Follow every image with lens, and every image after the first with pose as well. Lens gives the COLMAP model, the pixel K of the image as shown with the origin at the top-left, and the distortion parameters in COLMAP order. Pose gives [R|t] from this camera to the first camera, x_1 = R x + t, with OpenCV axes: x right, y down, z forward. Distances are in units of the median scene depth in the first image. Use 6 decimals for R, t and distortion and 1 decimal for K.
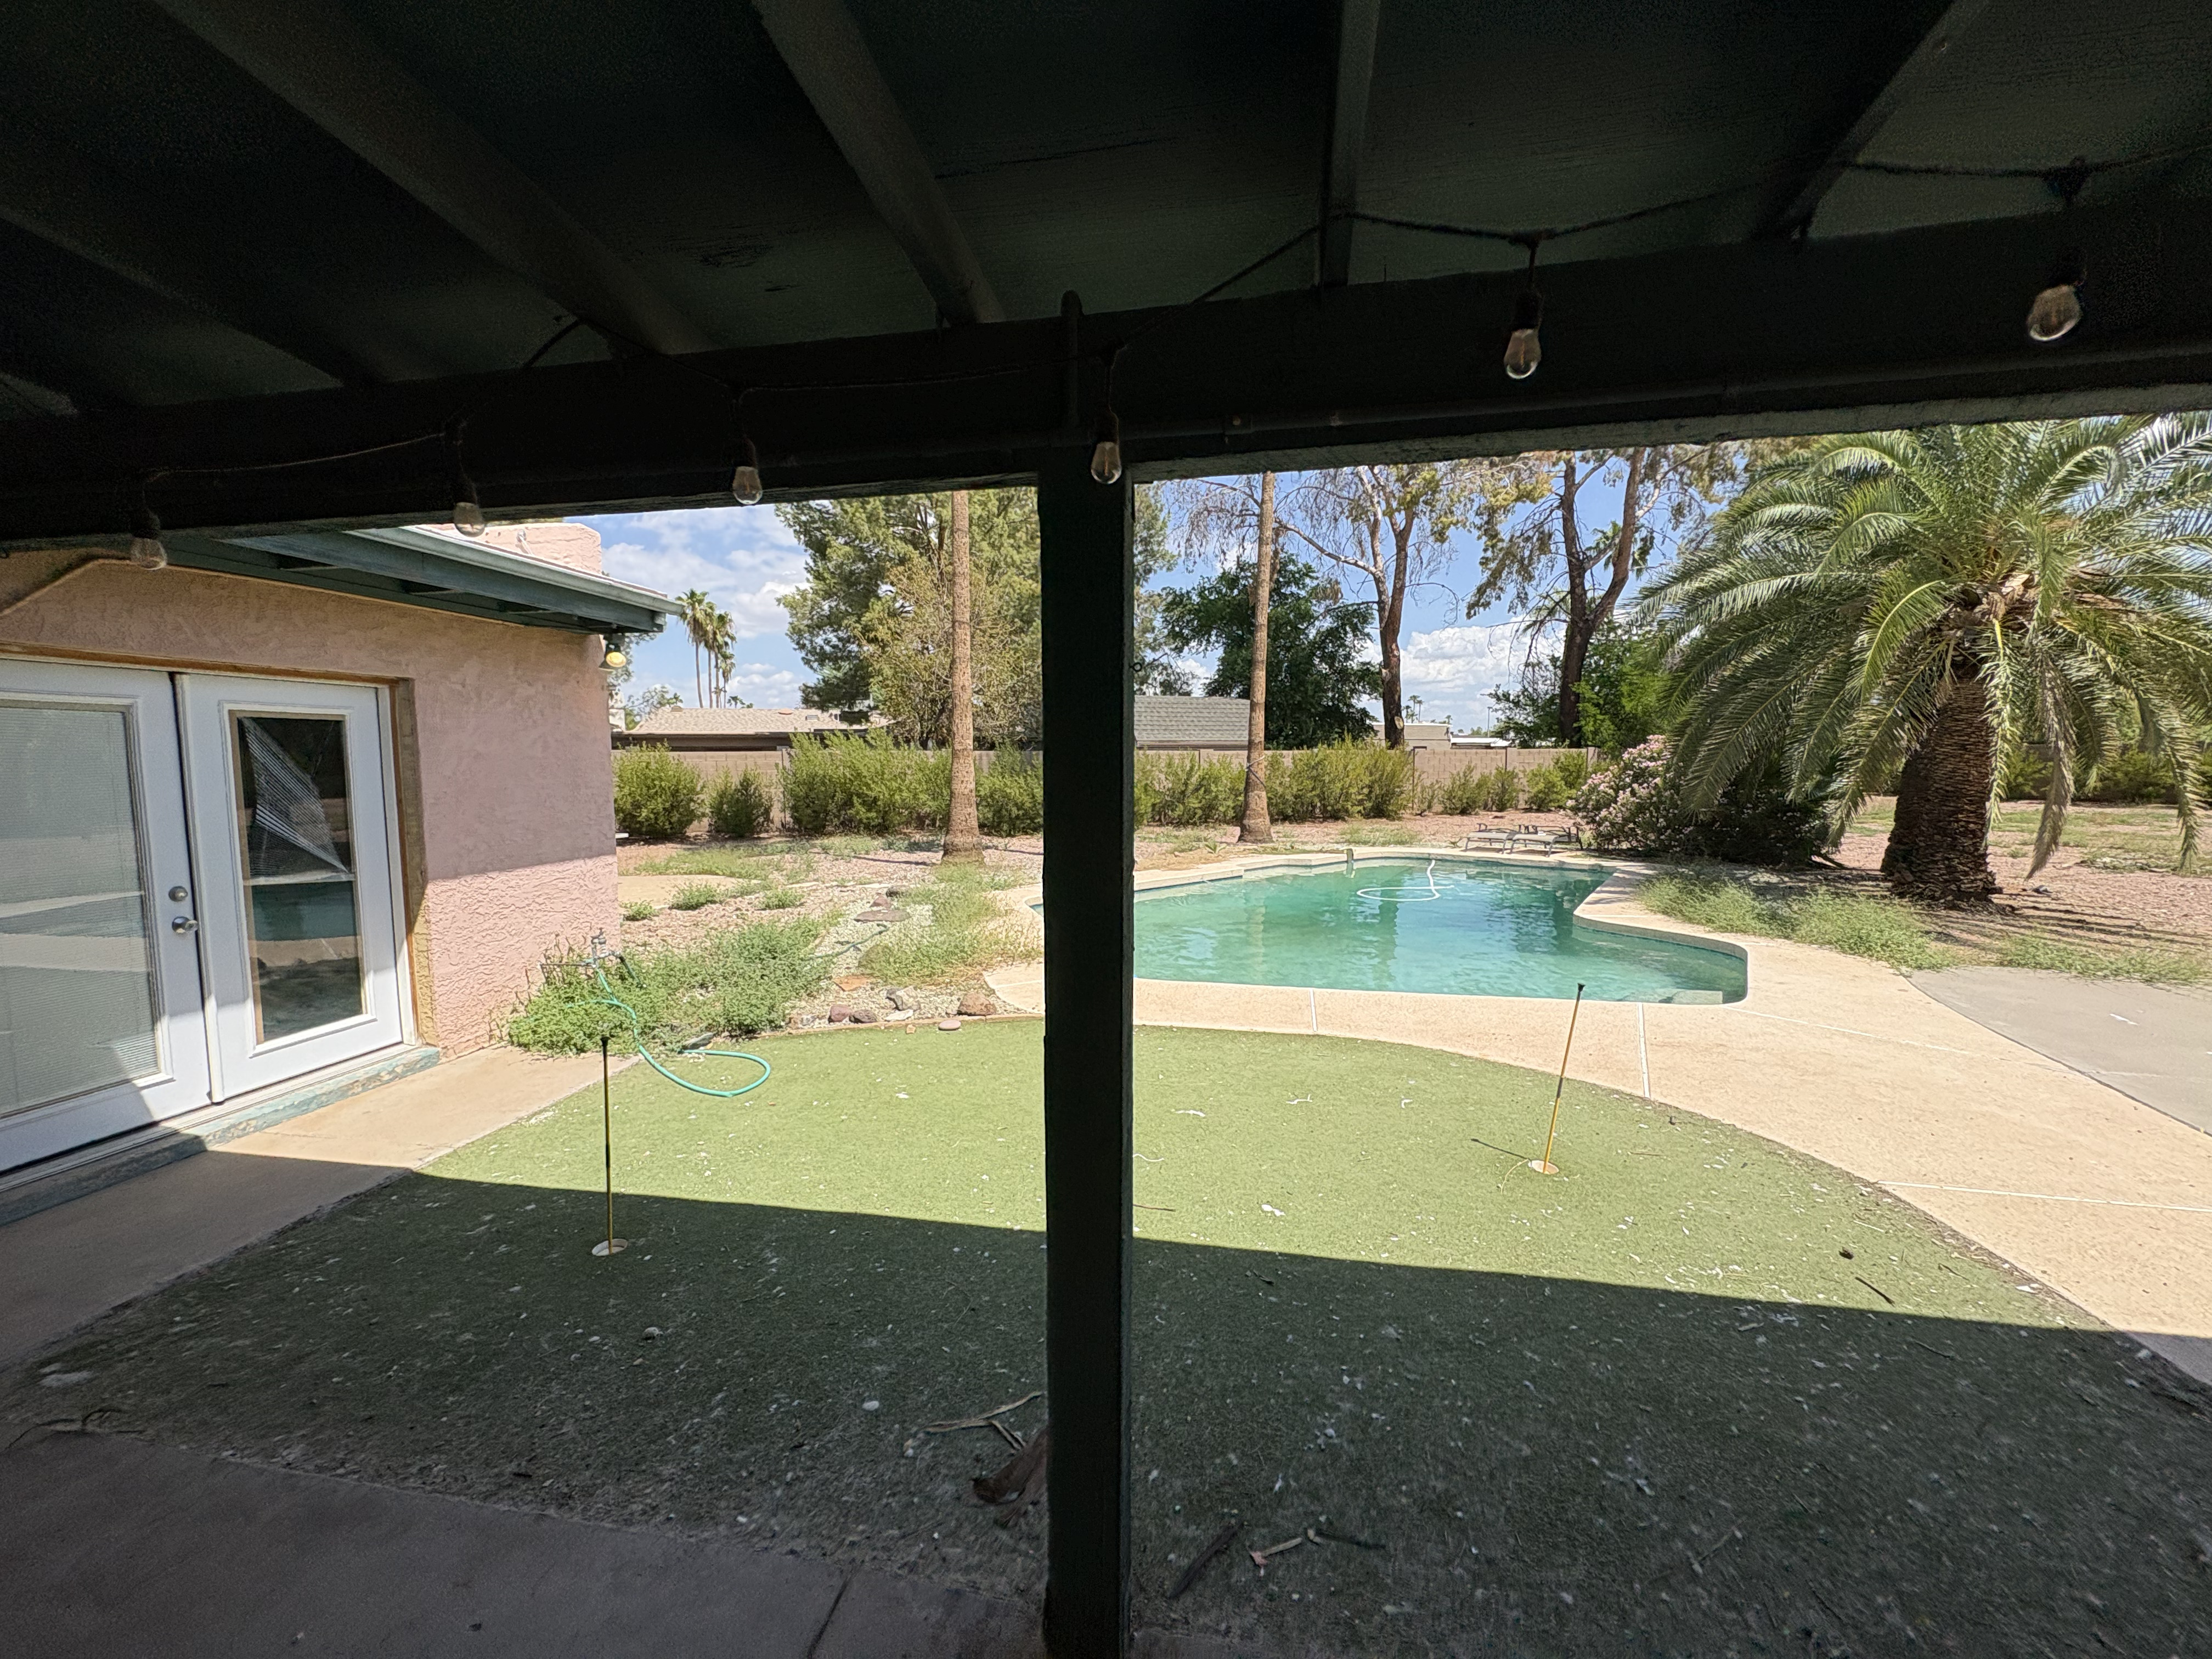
lens RADIAL K [[878.0, 0, 1100.5], [0, 878.0, 837.0], [0, 0, 1]] dist [-0.000612, 0.000860]
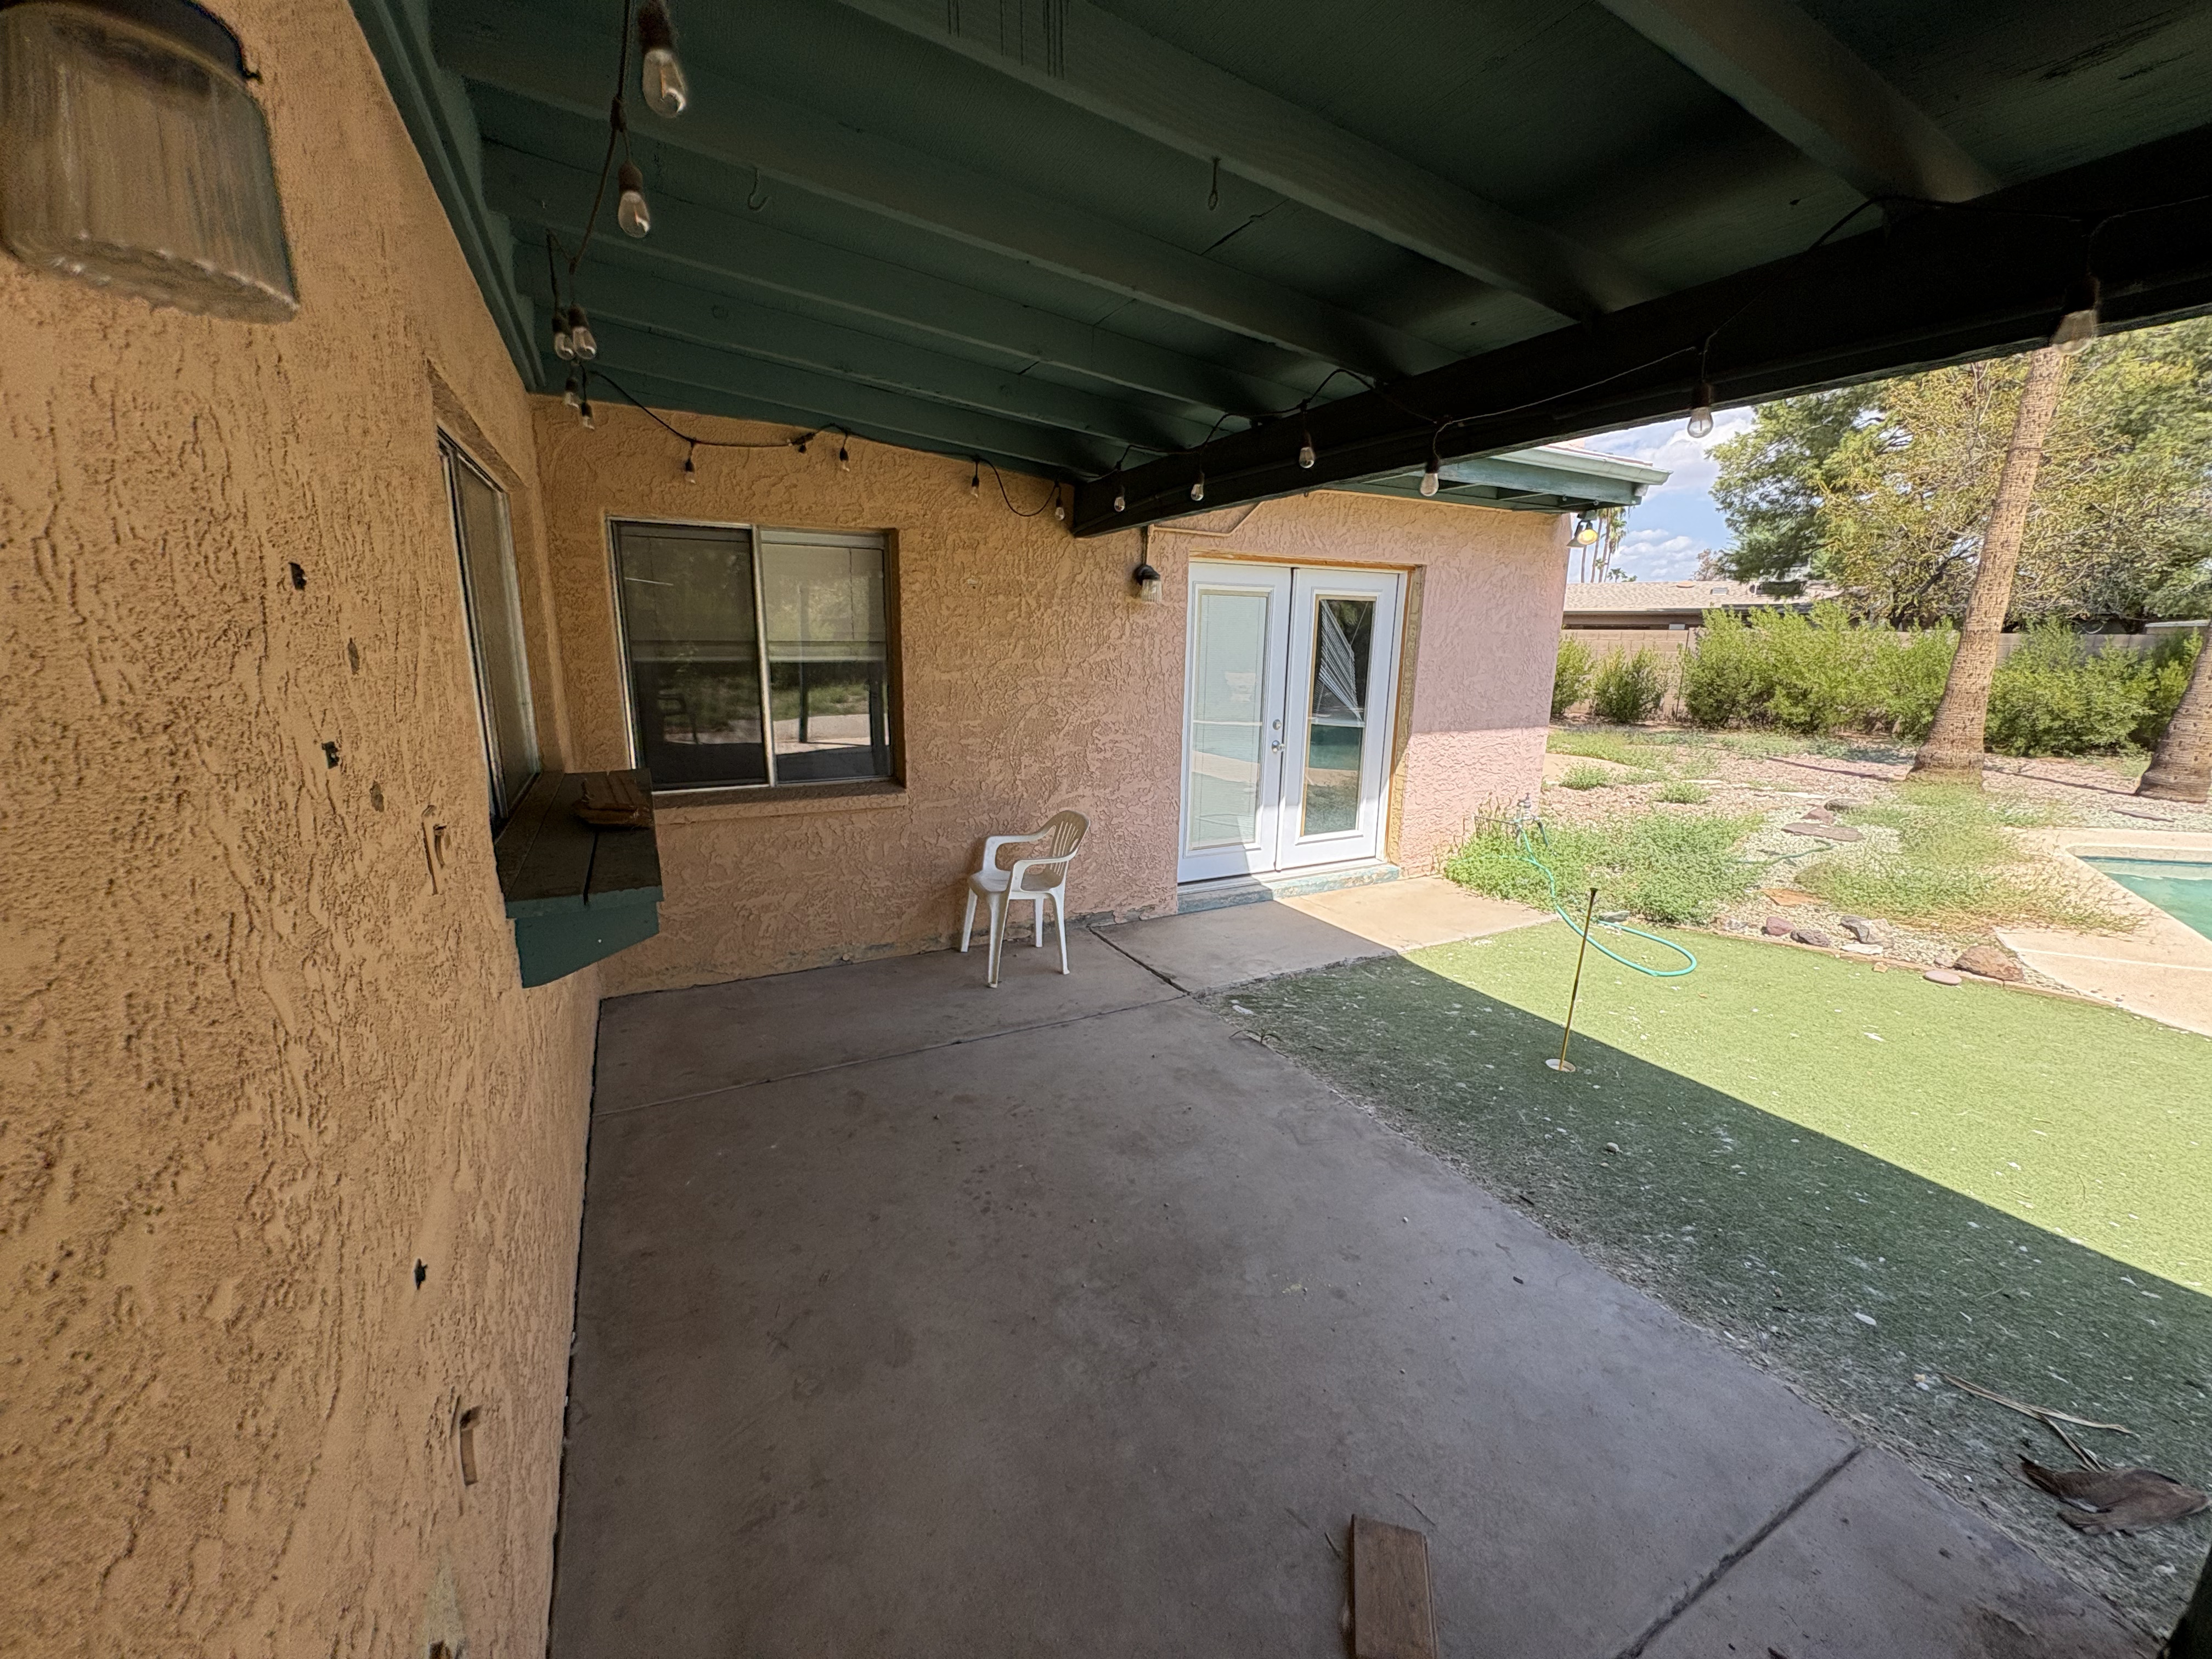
lens RADIAL K [[878.0, 0, 1107.8], [0, 878.0, 832.2], [0, 0, 1]] dist [-0.000612, 0.000860]
pose [[0.625681, 0.187054, -0.757320, -0.043854], [-0.087327, 0.981518, 0.170282, 0.008046], [0.775176, -0.040408, 0.630452, -0.069599]]
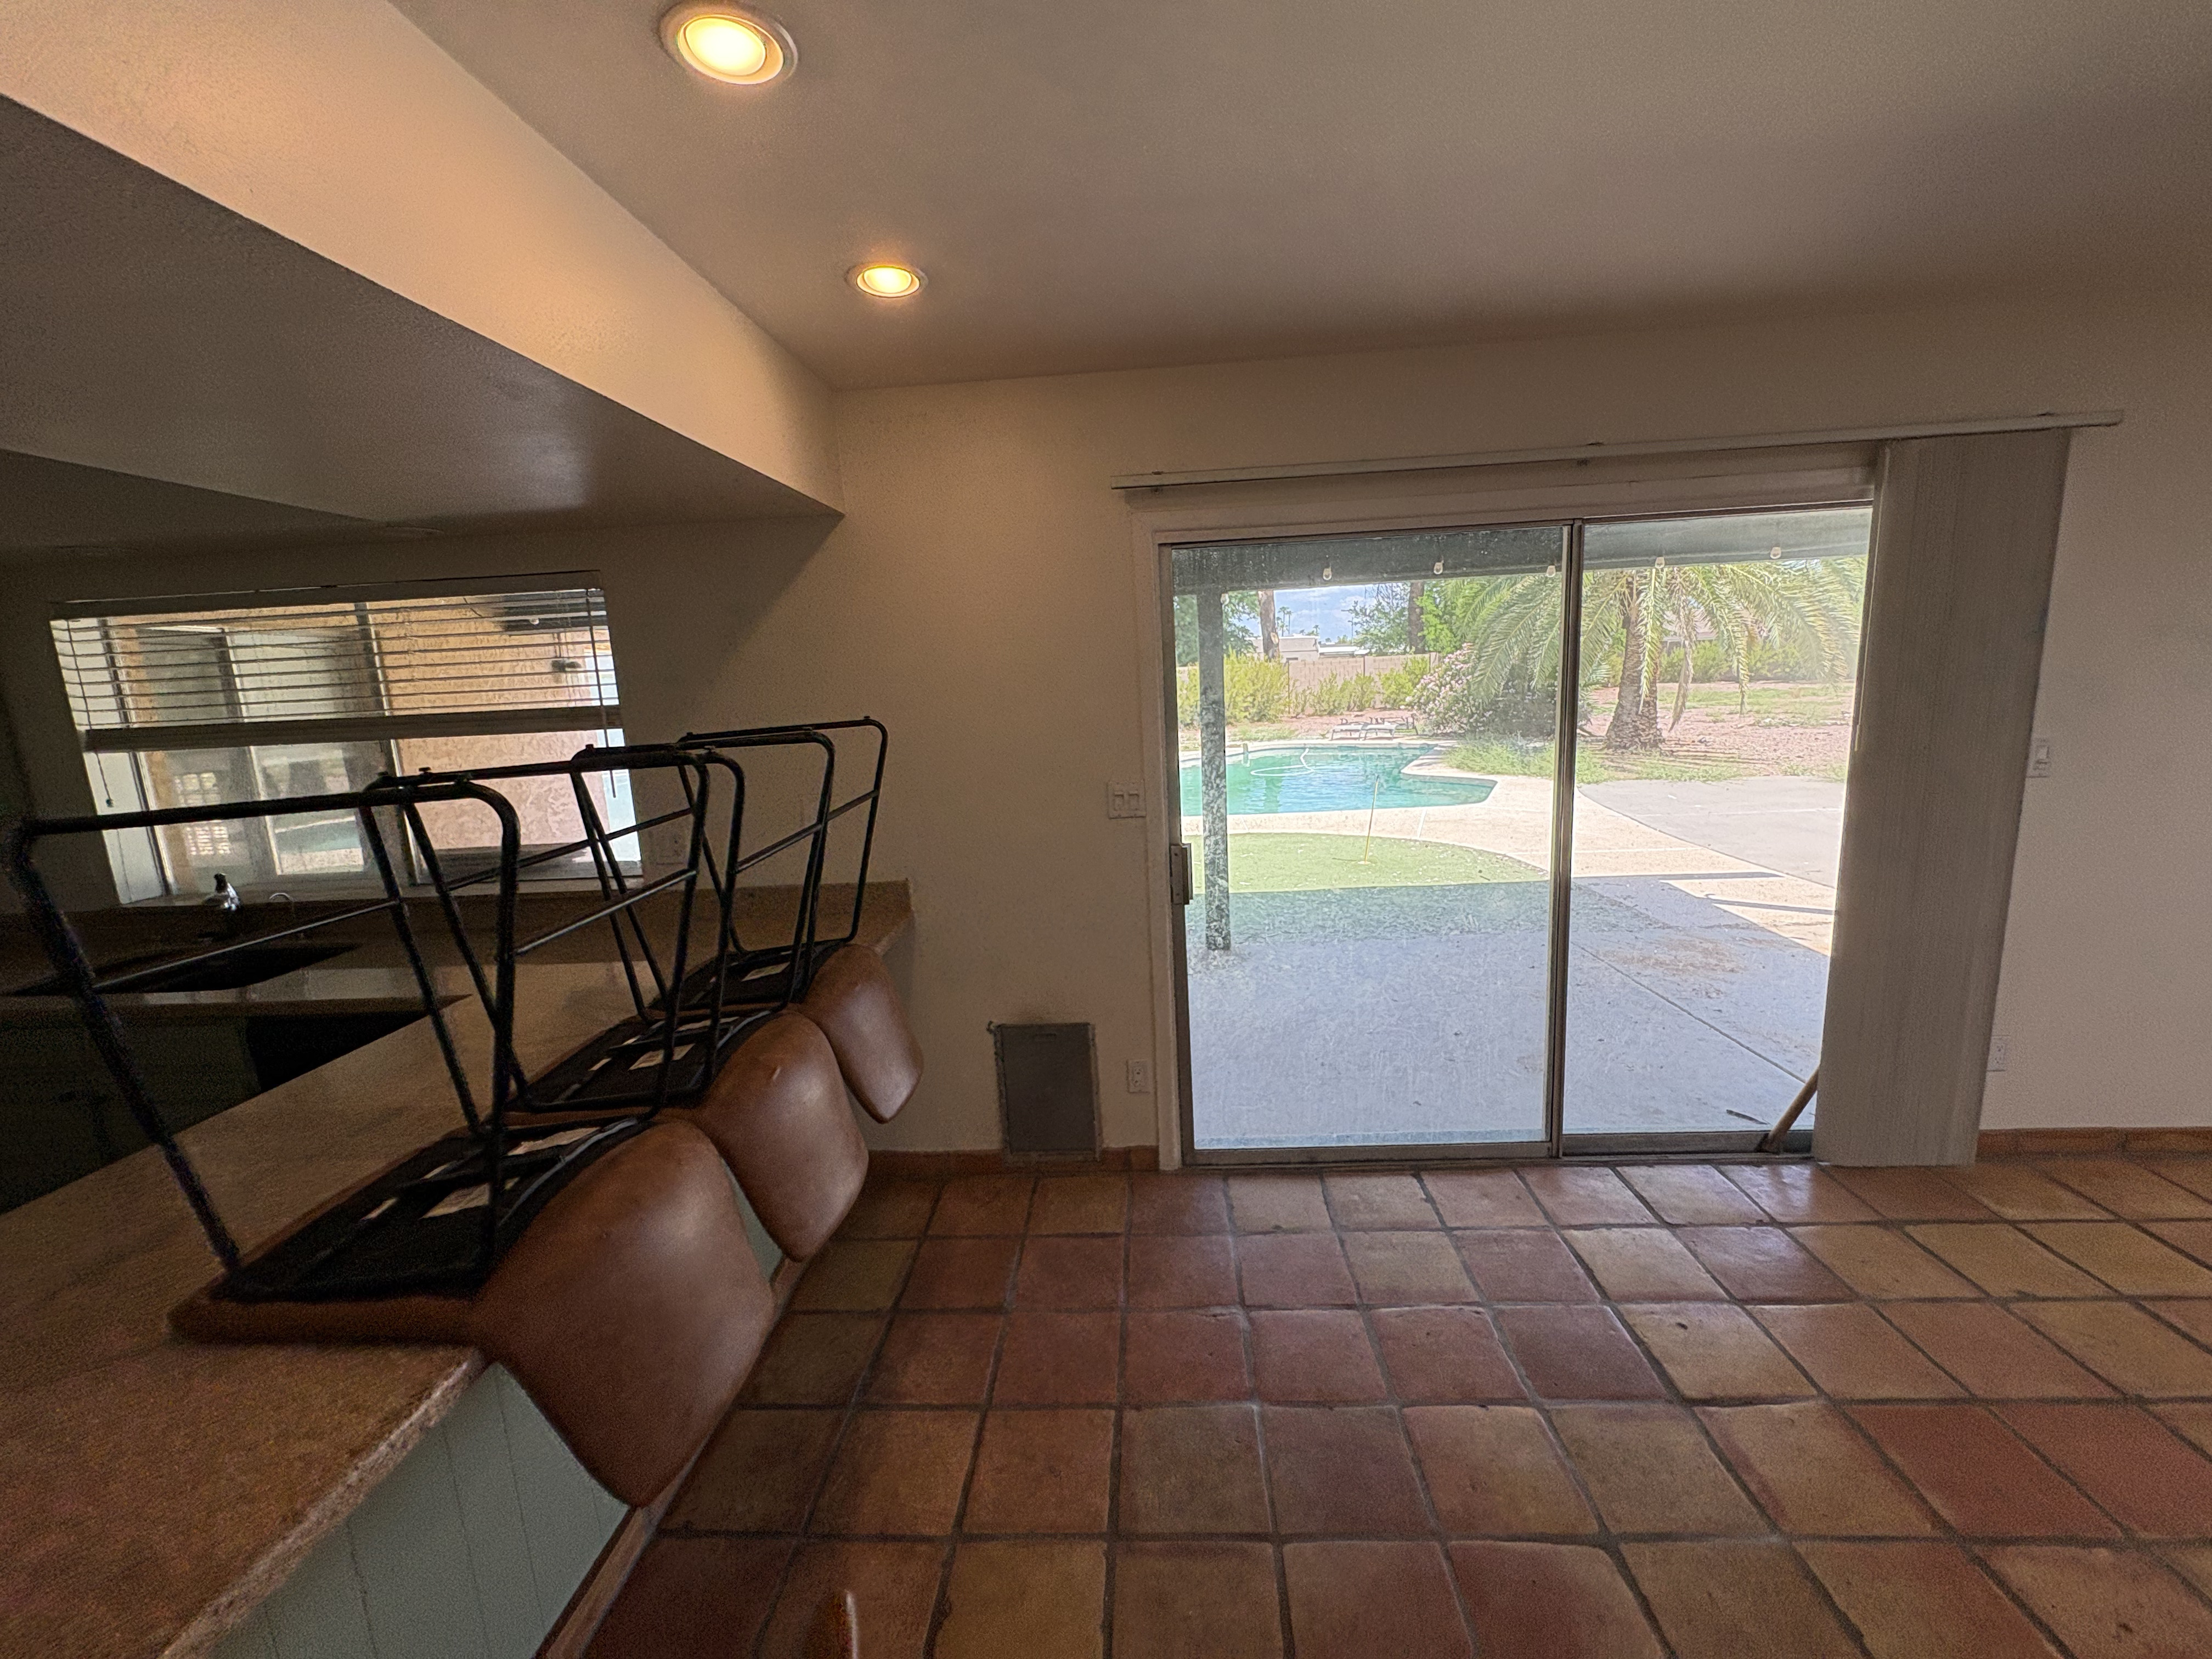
lens RADIAL K [[878.0, 0, 1102.0], [0, 878.0, 837.6], [0, 0, 1]] dist [-0.000612, 0.000860]
pose [[0.989328, -0.069378, 0.128130, -0.171043], [0.057742, 0.994047, 0.092394, 0.034951], [-0.133777, -0.084010, 0.987444, -0.441786]]
